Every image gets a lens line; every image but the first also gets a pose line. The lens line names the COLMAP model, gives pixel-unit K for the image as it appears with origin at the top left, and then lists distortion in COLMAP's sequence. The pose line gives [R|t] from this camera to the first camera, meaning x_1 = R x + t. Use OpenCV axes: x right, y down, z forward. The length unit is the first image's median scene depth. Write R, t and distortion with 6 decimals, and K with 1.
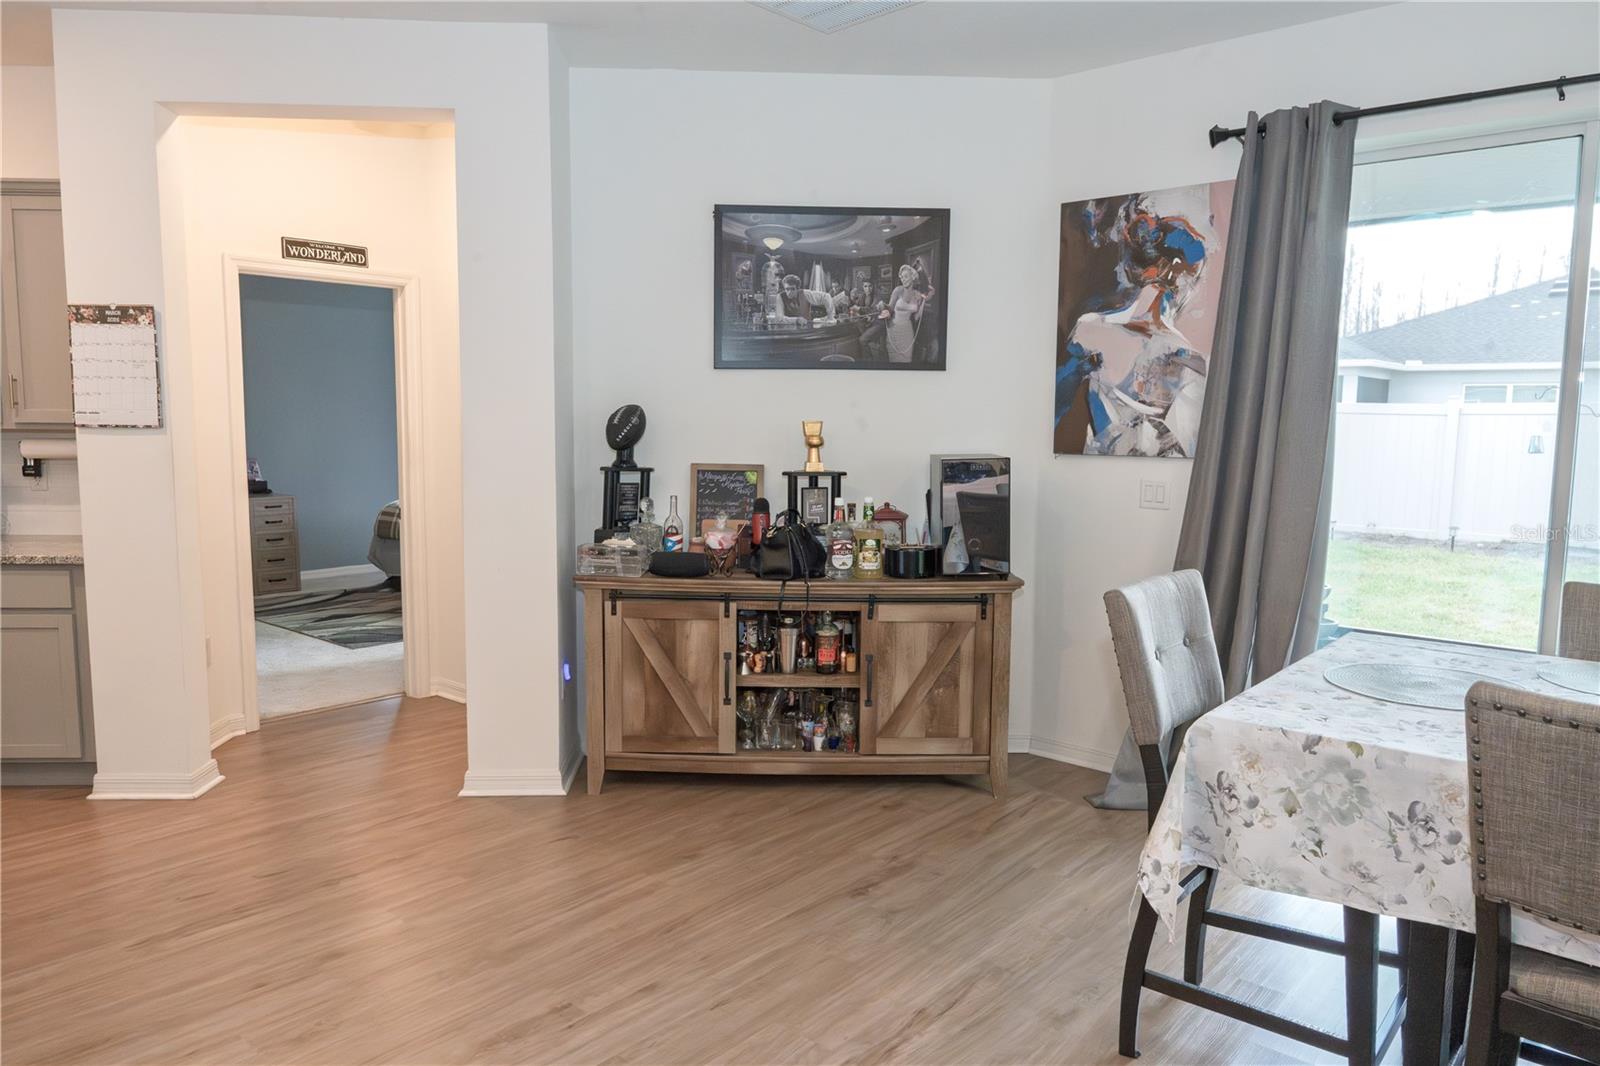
lens RADIAL K [[1067.6, 0, 803.8], [0, 1067.6, 538.1], [0, 0, 1]] dist [-0.003857, -0.005508]
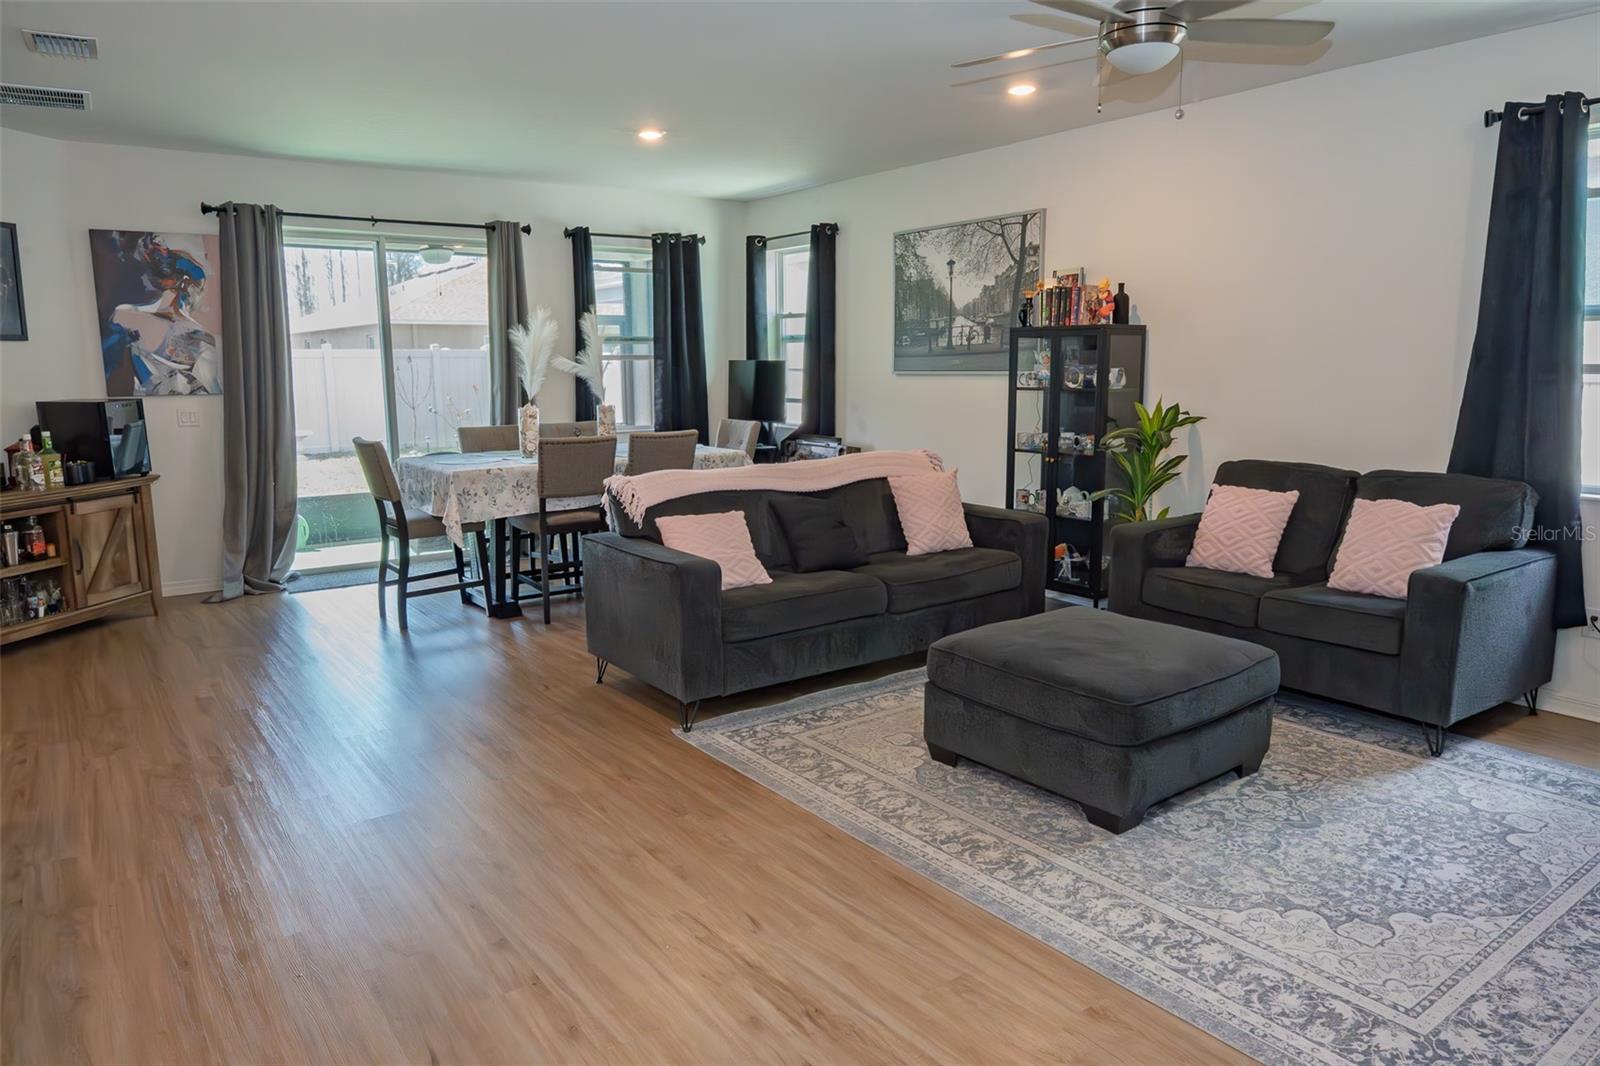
lens RADIAL K [[1054.2, 0, 800.0], [0, 1054.2, 533.0], [0, 0, 1]] dist [-0.002543, -0.011226]
pose [[0.230839, -0.169981, 0.958029, -1.069029], [0.118764, 0.982182, 0.145650, 0.009664], [-0.965717, 0.080158, 0.246913, -0.308473]]
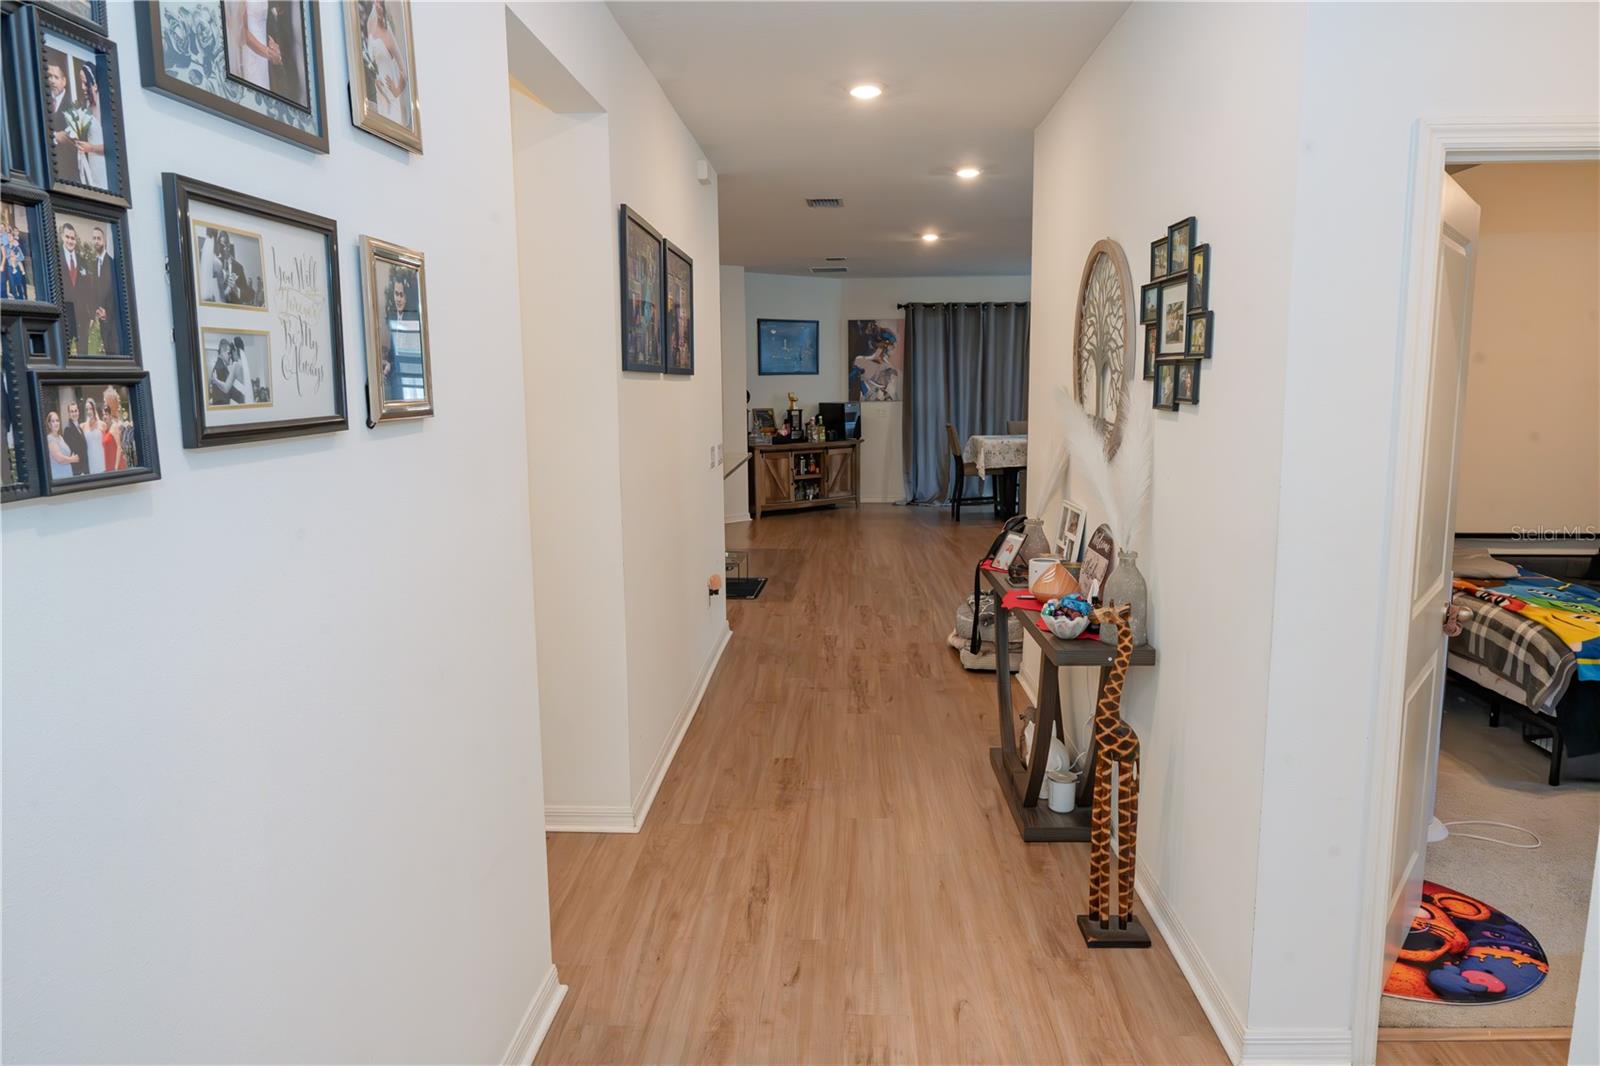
lens RADIAL K [[1054.2, 0, 800.0], [0, 1054.2, 533.0], [0, 0, 1]] dist [-0.002543, -0.011226]
pose [[0.784043, -0.109270, 0.611013, -1.917132], [0.086759, 0.994012, 0.066436, 0.091338], [-0.614613, 0.000922, 0.788828, -1.411390]]
